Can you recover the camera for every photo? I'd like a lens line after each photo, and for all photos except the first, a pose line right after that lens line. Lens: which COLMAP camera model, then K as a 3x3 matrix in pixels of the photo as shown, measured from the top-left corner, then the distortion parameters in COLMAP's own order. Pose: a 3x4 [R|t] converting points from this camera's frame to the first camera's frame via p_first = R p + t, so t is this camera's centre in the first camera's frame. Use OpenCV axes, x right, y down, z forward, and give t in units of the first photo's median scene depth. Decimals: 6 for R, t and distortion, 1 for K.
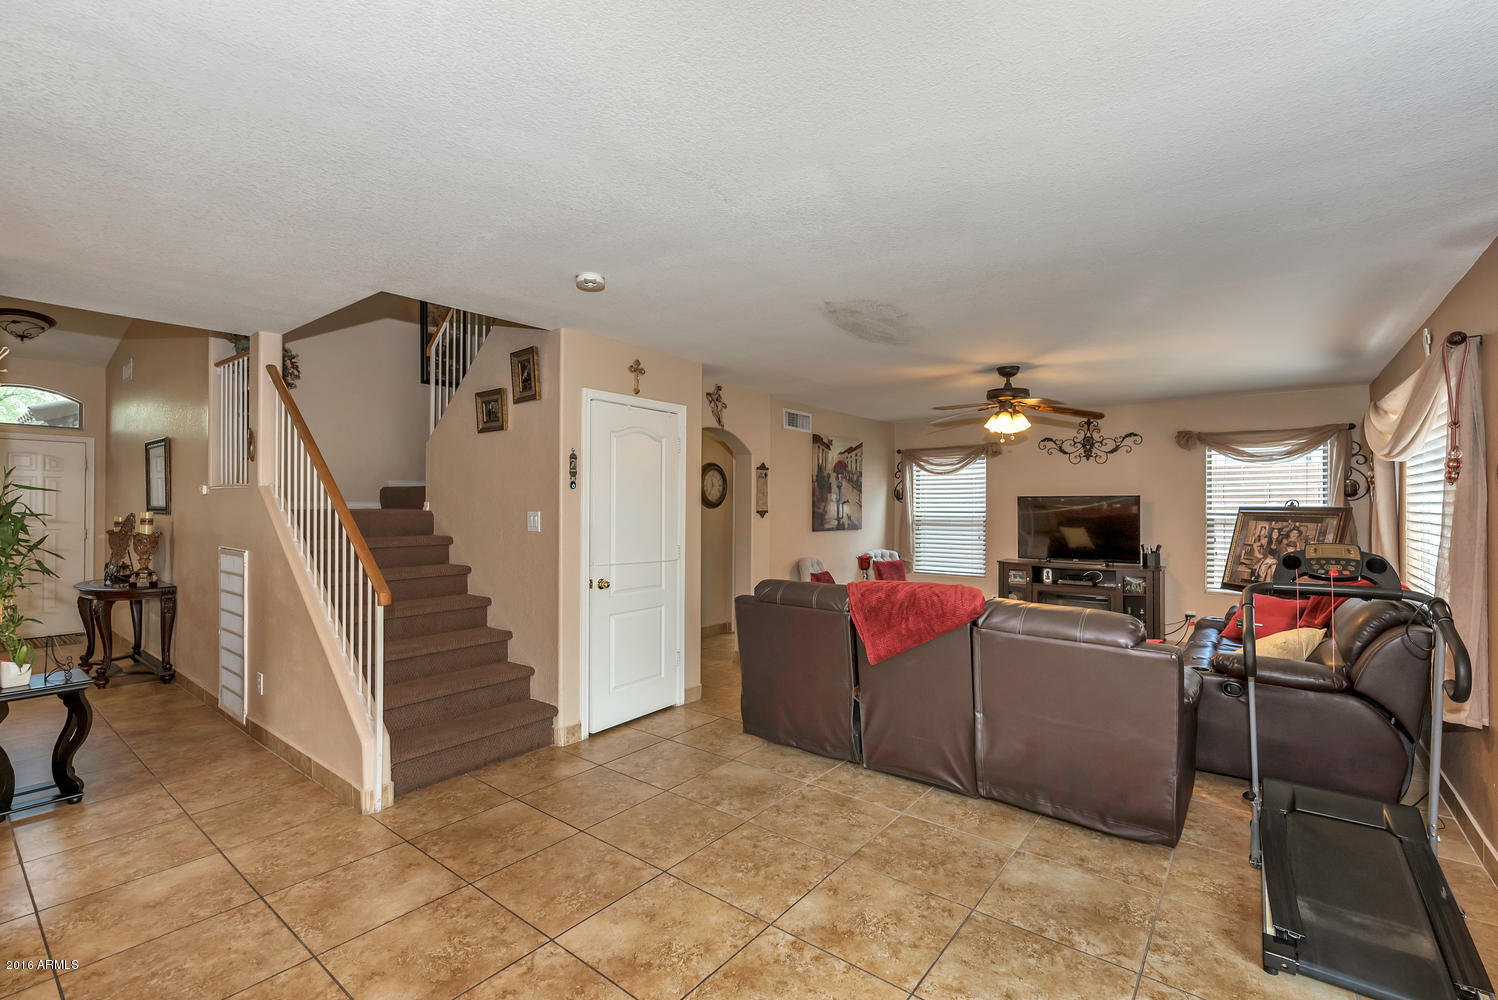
lens RADIAL K [[656.4, 0, 753.8], [0, 656.4, 505.1], [0, 0, 1]] dist [-0.000102, 0.000072]
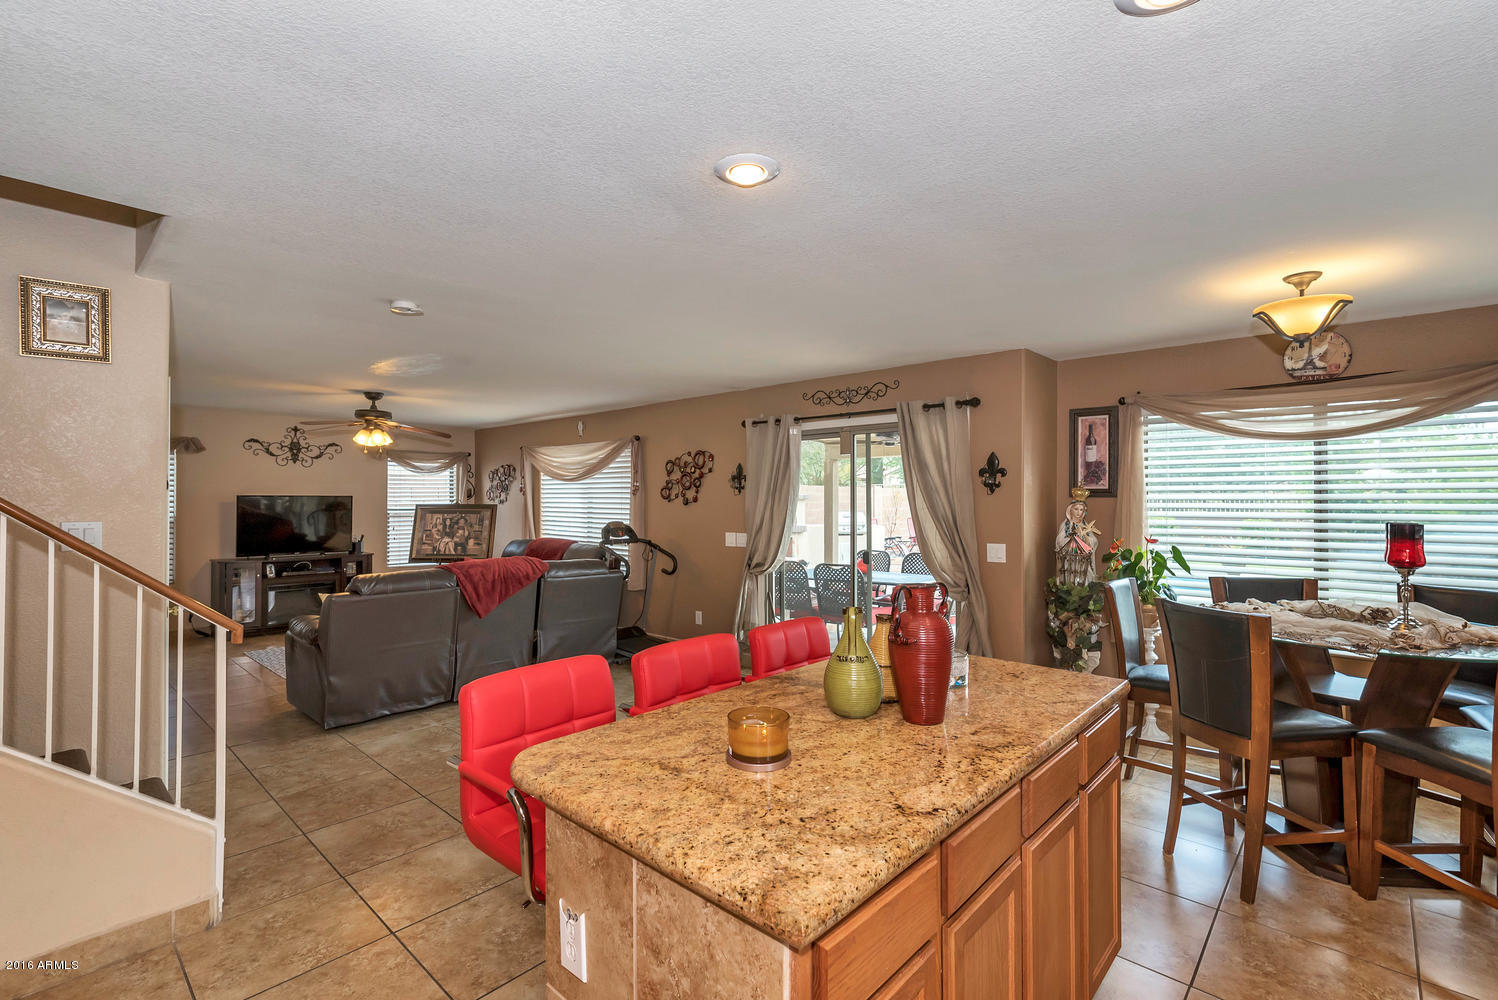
lens RADIAL K [[678.2, 0, 745.9], [0, 678.2, 496.6], [0, 0, 1]] dist [0.000915, -0.000141]
pose [[0.080331, 0.002520, 0.996765, -0.707930], [-0.000571, 0.999997, -0.002482, -0.011356], [-0.996768, -0.000370, 0.080332, 0.175677]]
